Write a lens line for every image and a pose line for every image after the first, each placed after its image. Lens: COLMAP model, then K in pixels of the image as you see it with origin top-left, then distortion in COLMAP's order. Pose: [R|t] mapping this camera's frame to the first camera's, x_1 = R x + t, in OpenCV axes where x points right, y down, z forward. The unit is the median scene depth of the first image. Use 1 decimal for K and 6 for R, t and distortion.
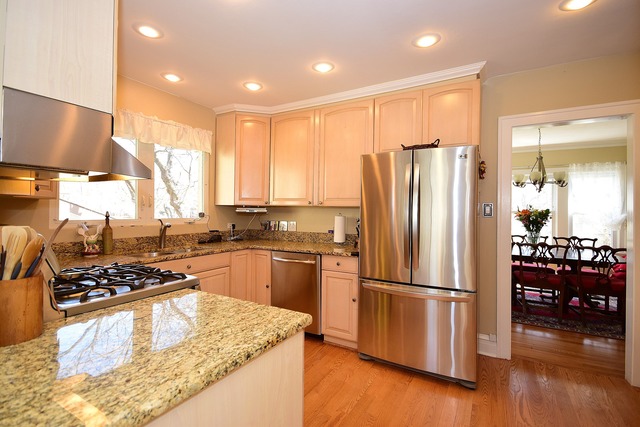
lens RADIAL K [[304.1, 0, 314.9], [0, 304.1, 213.1], [0, 0, 1]] dist [0.002789, -0.002089]
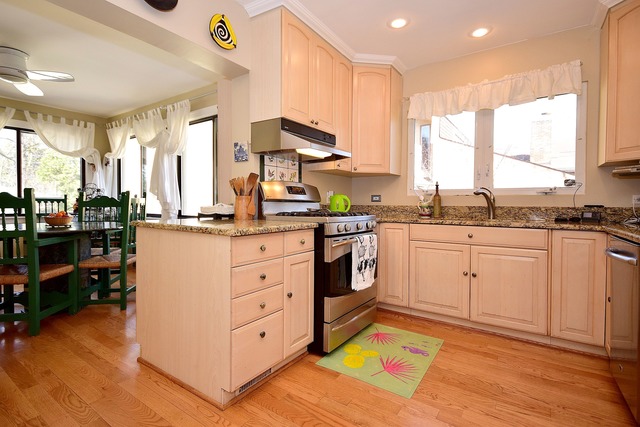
lens RADIAL K [[308.7, 0, 314.7], [0, 308.7, 212.0], [0, 0, 1]] dist [0.005625, -0.000843]
pose [[-0.073713, 0.018752, -0.997103, 0.442682], [-0.015421, 0.999682, 0.019940, 0.076656], [0.997160, 0.016847, -0.073401, 0.495089]]
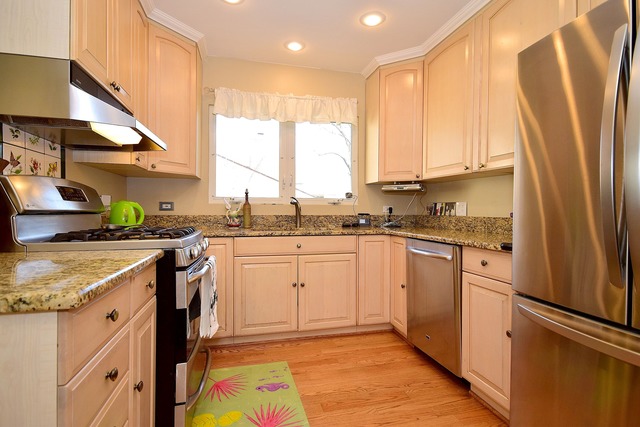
lens RADIAL K [[315.8, 0, 316.4], [0, 315.8, 210.4], [0, 0, 1]] dist [0.016751, -0.000748]
pose [[0.702498, -0.002463, -0.711681, 0.240622], [-0.005112, 0.999951, -0.008507, 0.063801], [0.711667, 0.009615, 0.702451, 0.307464]]
